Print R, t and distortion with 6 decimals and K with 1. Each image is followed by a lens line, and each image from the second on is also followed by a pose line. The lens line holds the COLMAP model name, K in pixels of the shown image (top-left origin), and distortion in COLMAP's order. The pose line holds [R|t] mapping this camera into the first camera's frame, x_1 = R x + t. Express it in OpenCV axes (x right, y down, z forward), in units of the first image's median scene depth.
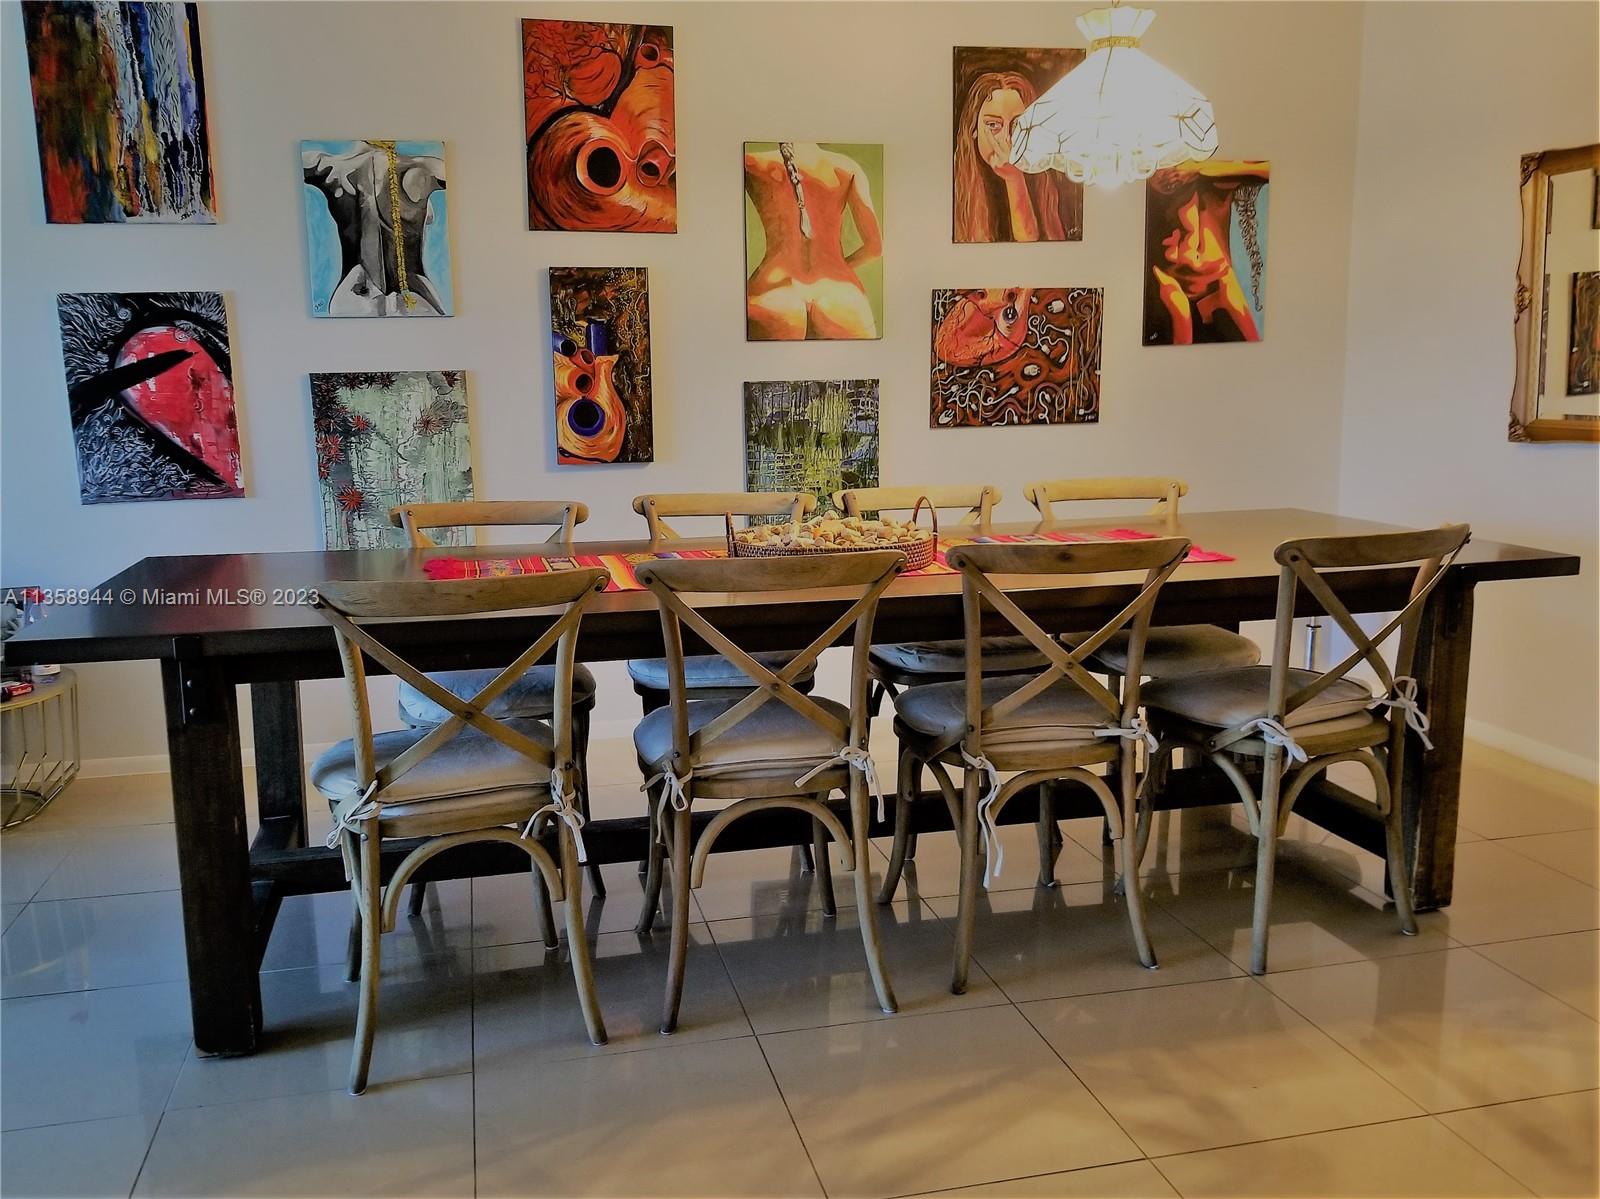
lens RADIAL K [[1301.0, 0, 757.2], [0, 1301.0, 599.5], [0, 0, 1]] dist [0.097131, -0.160622]
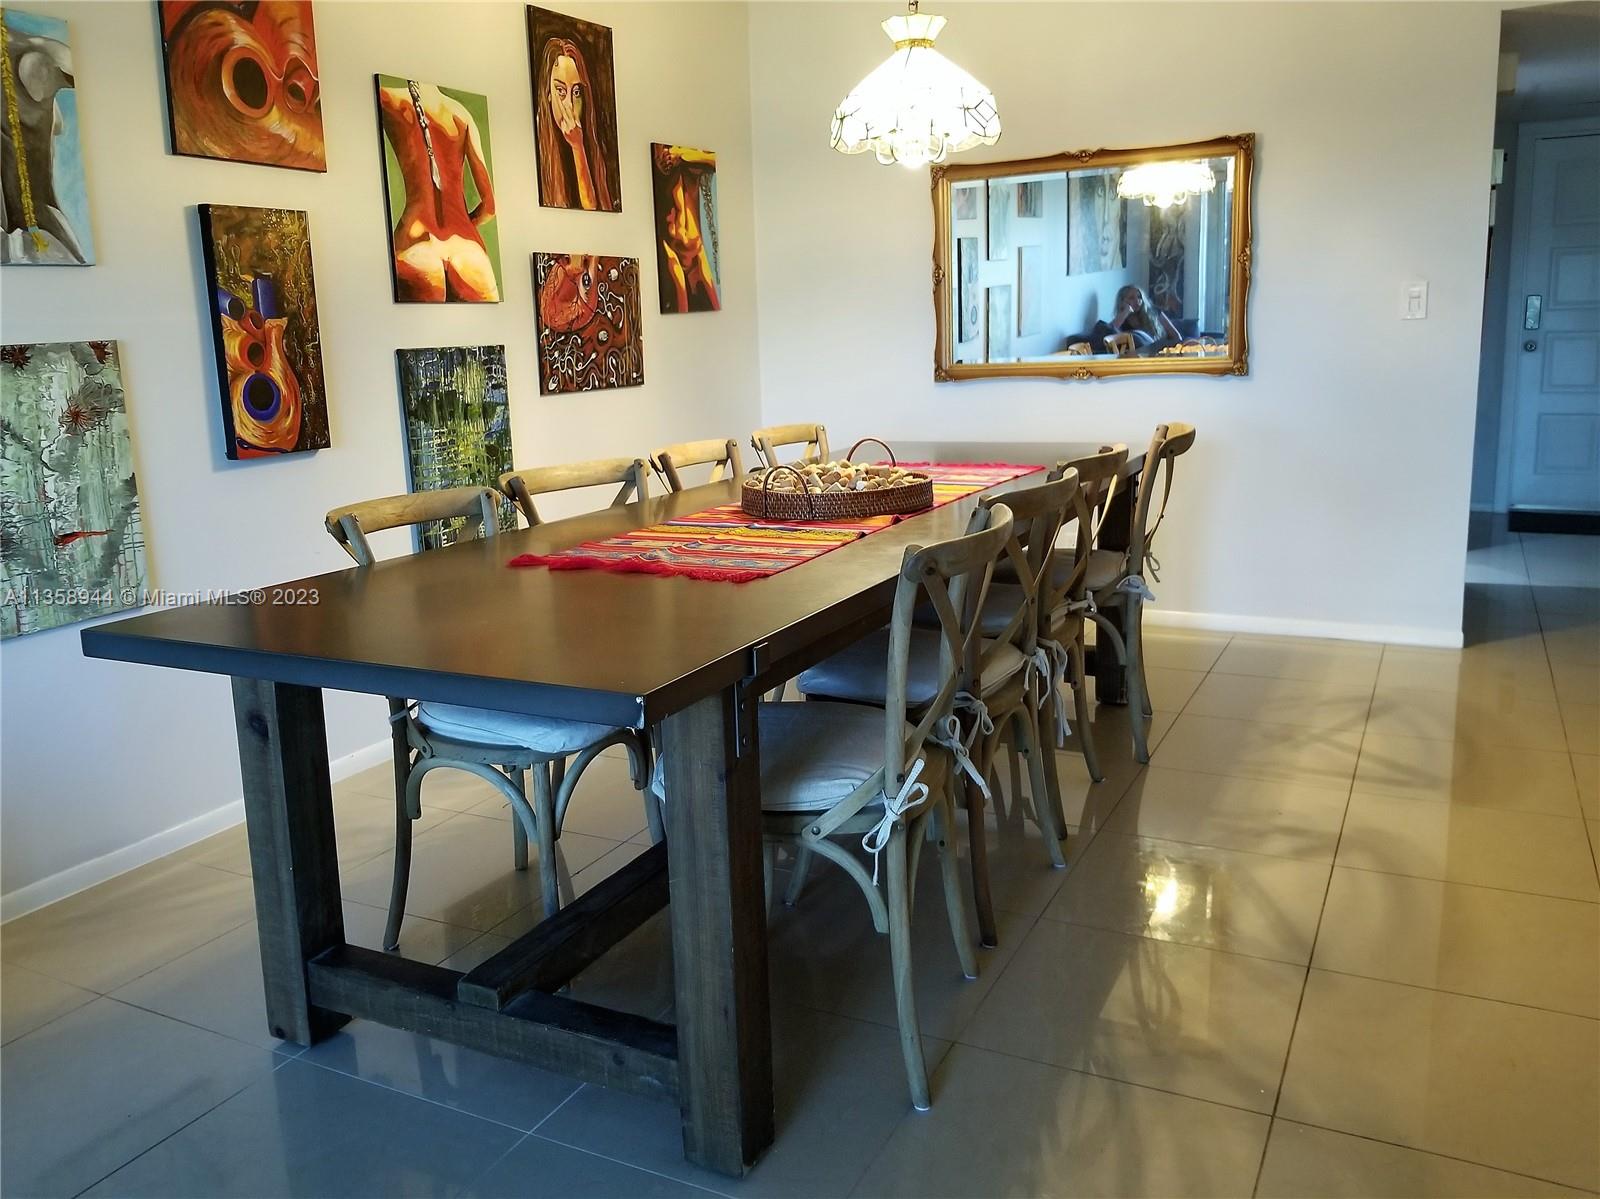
lens RADIAL K [[1301.0, 0, 757.2], [0, 1301.0, 599.5], [0, 0, 1]] dist [0.097131, -0.160622]
pose [[0.645210, -0.164698, 0.746042, -0.541561], [0.161695, 0.983805, 0.077347, -0.031342], [-0.746699, 0.070726, 0.661391, 0.250508]]
